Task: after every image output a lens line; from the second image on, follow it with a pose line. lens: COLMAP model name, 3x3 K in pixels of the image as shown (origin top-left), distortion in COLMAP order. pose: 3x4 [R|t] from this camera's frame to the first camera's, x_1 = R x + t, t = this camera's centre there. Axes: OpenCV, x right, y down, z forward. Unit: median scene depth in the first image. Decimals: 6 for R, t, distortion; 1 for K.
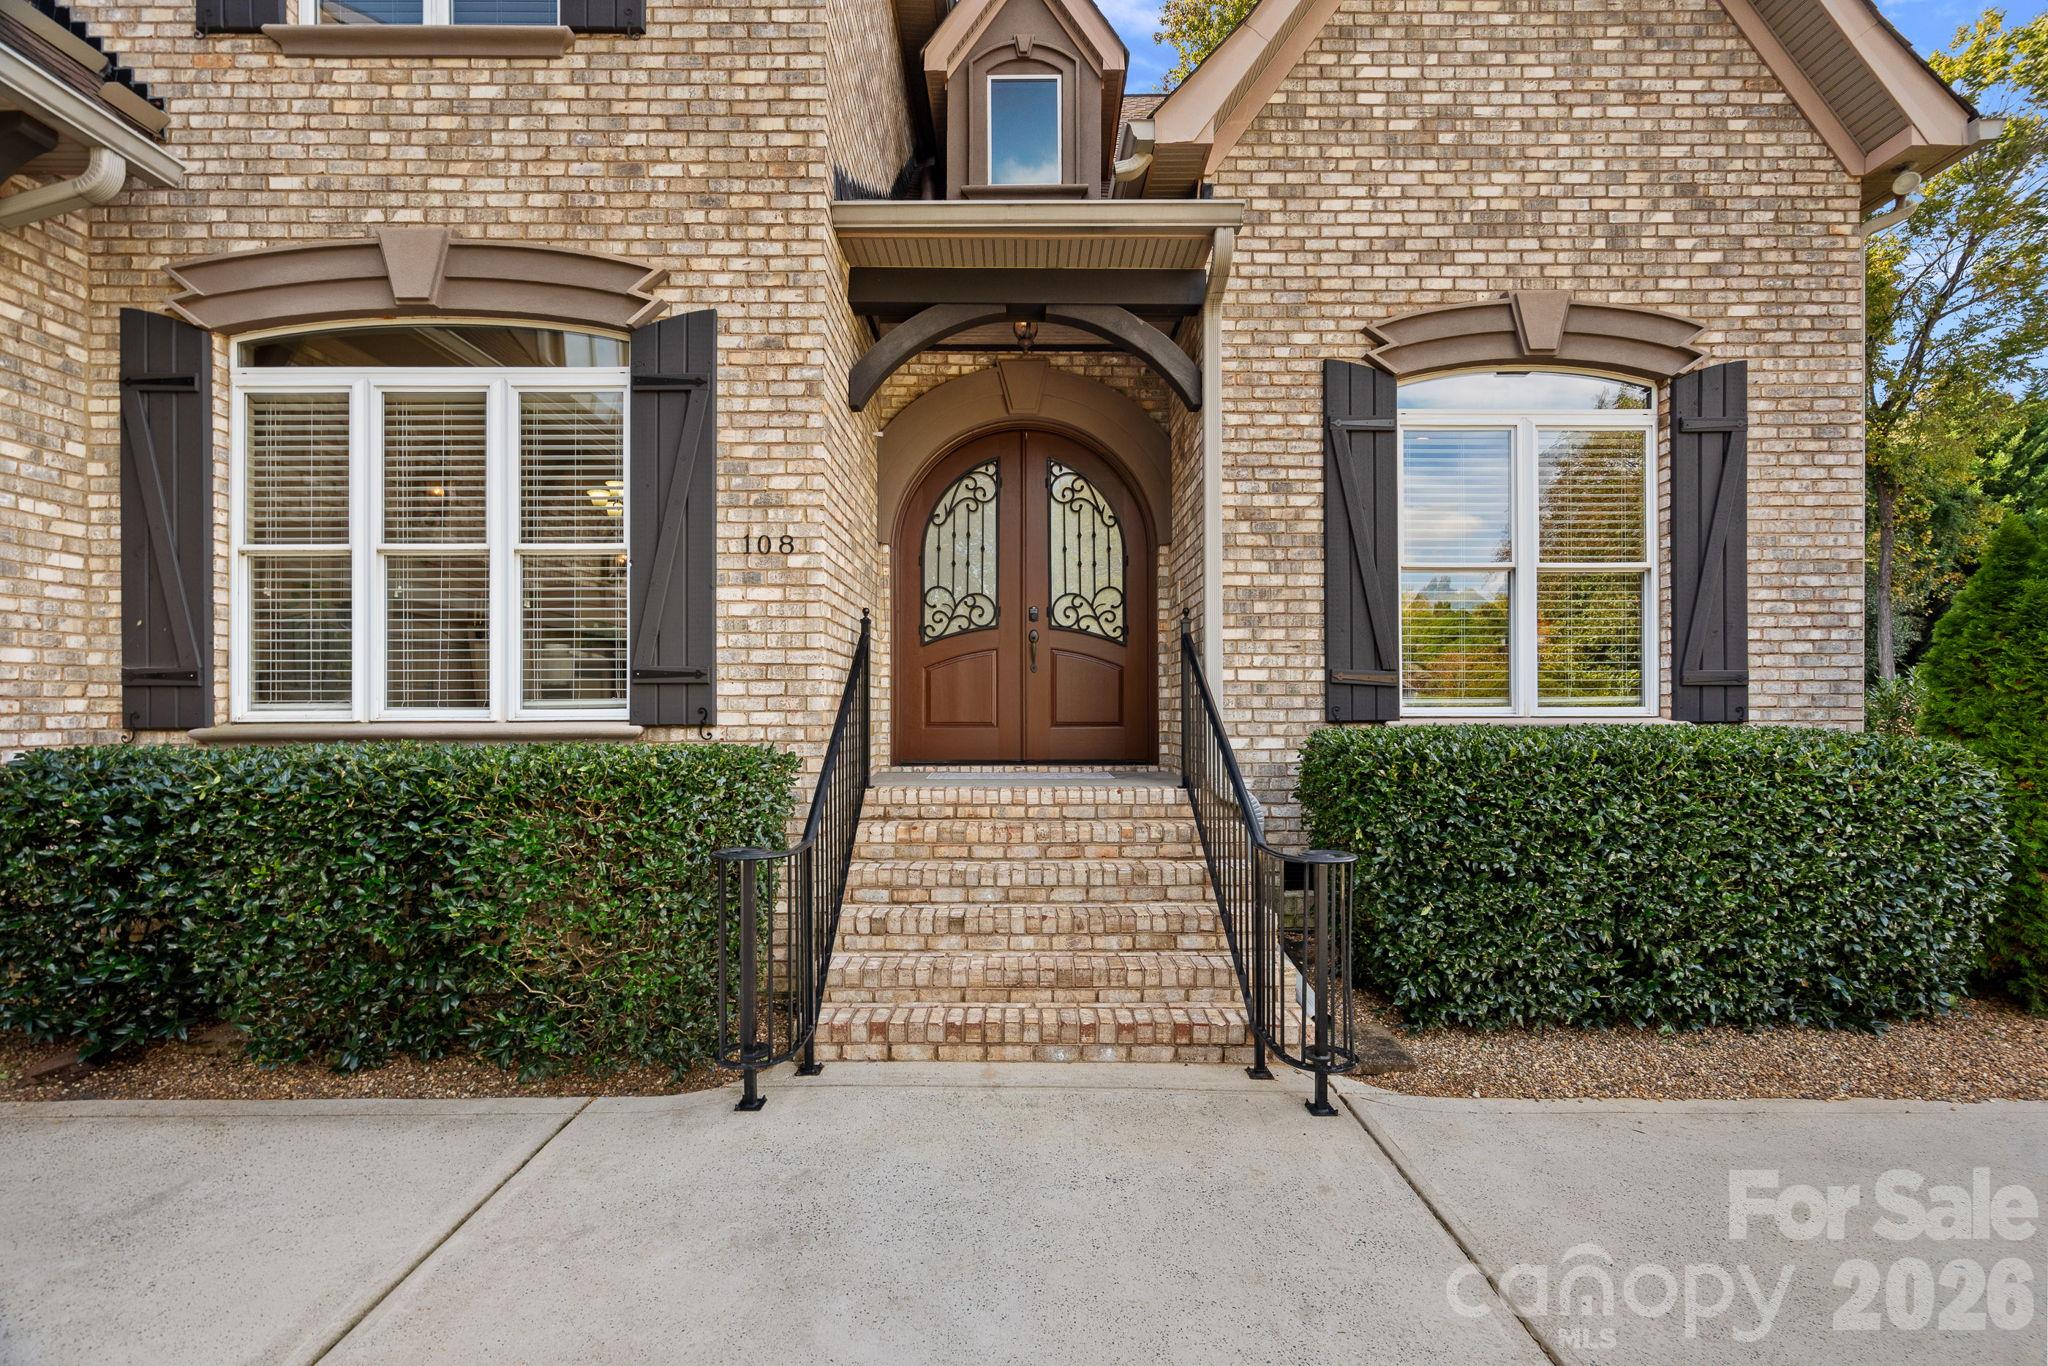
lens RADIAL K [[942.6, 0, 1019.0], [0, 942.6, 702.7], [0, 0, 1]] dist [0.001740, 0.001609]
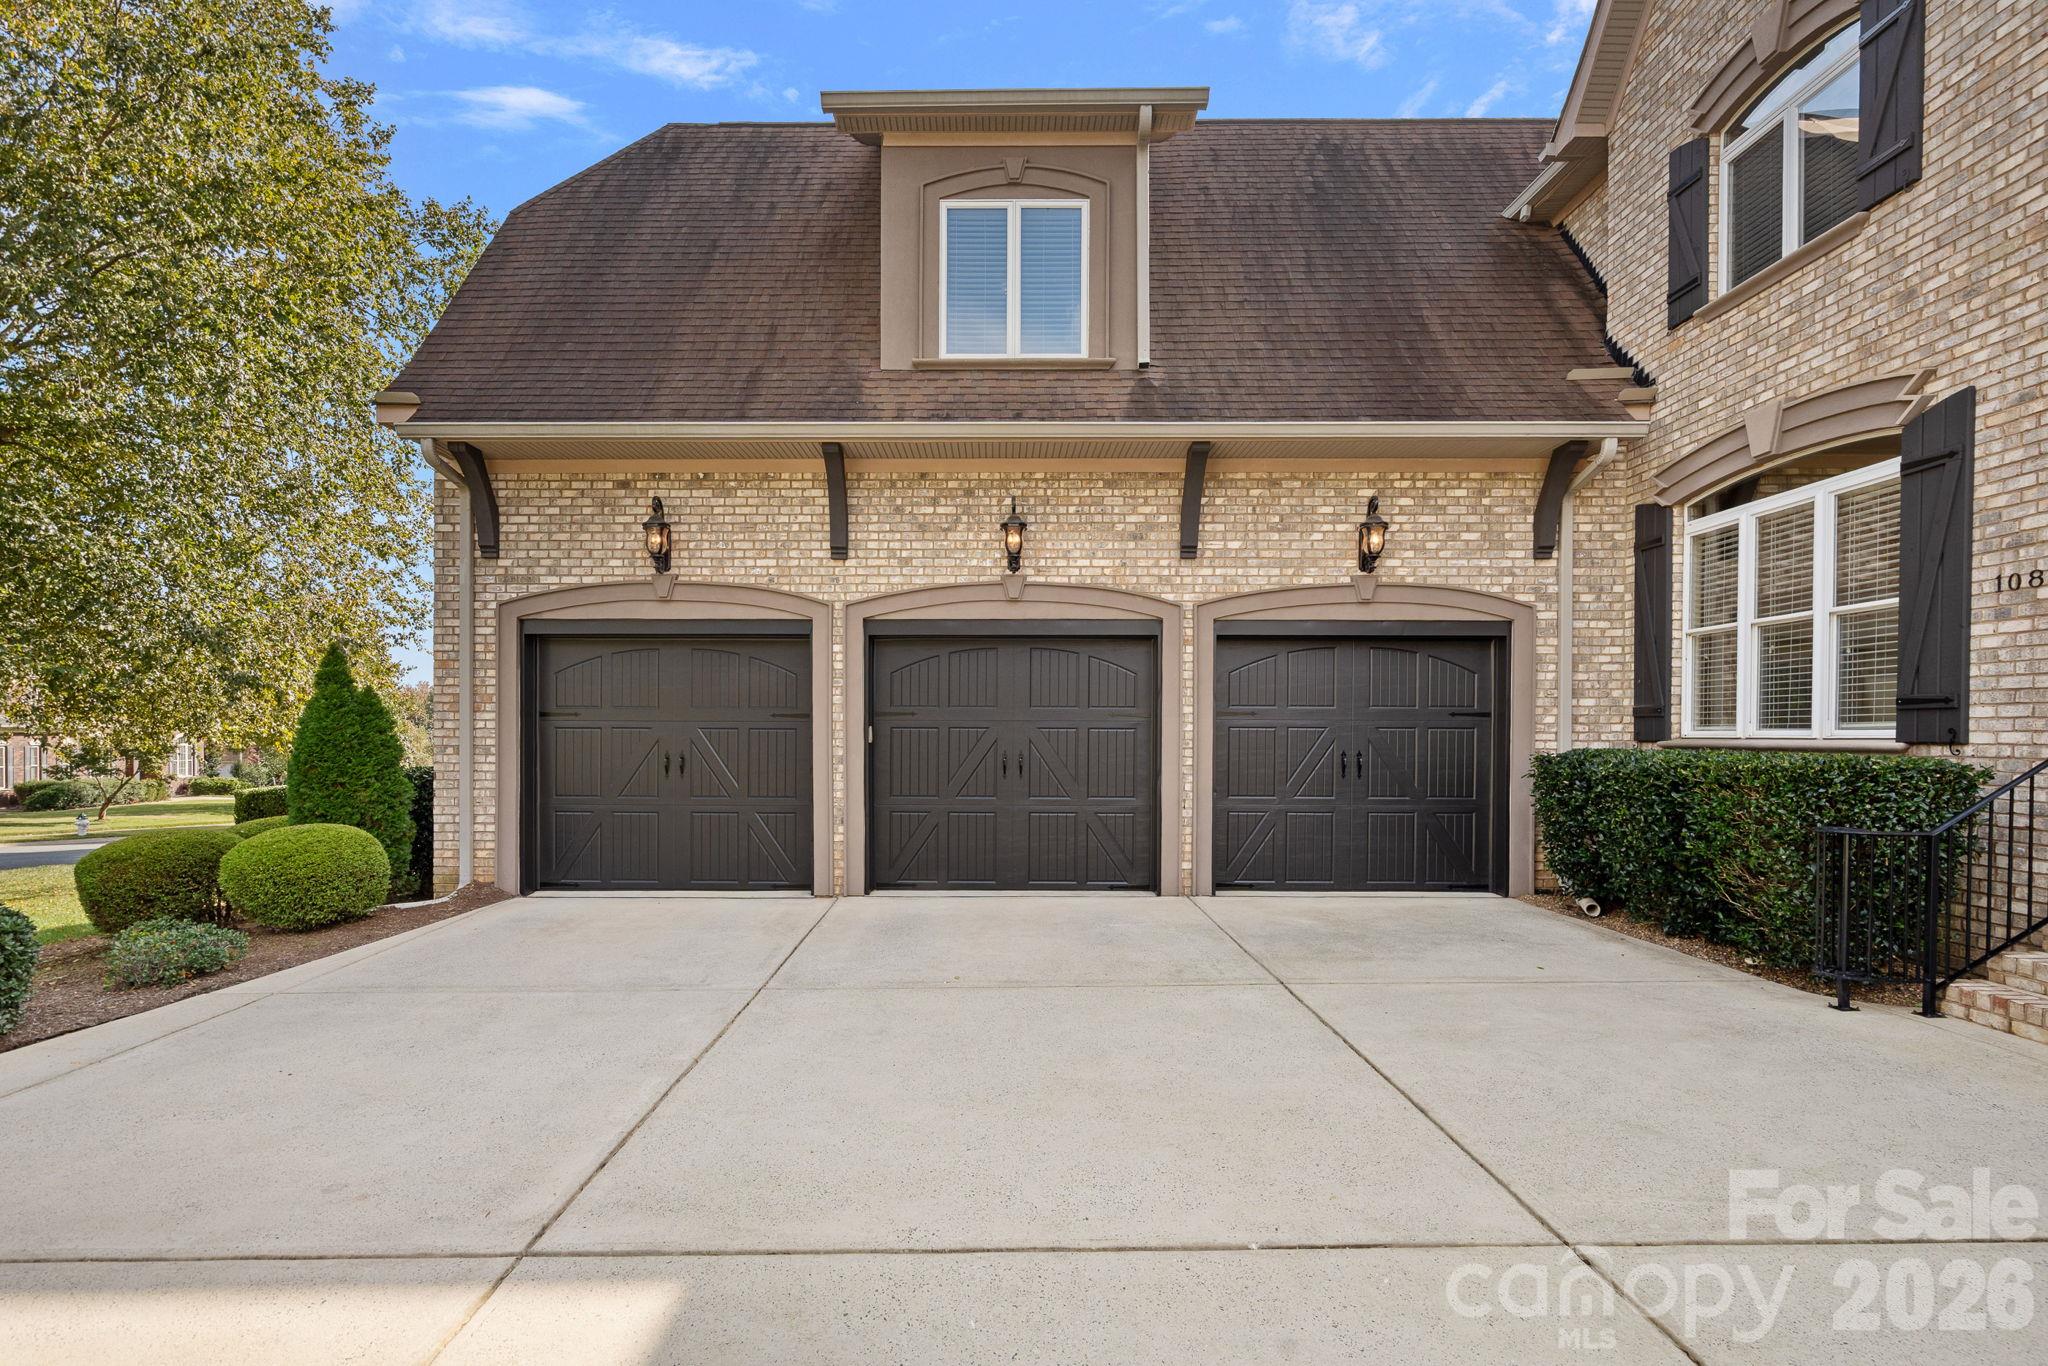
lens RADIAL K [[942.6, 0, 1035.6], [0, 942.6, 729.0], [0, 0, 1]] dist [0.001740, 0.001609]
pose [[0.025460, -0.001212, -0.999675, 0.809764], [-0.002562, 0.999996, -0.001278, 0.010378], [0.999673, 0.002594, 0.025456, -0.180495]]
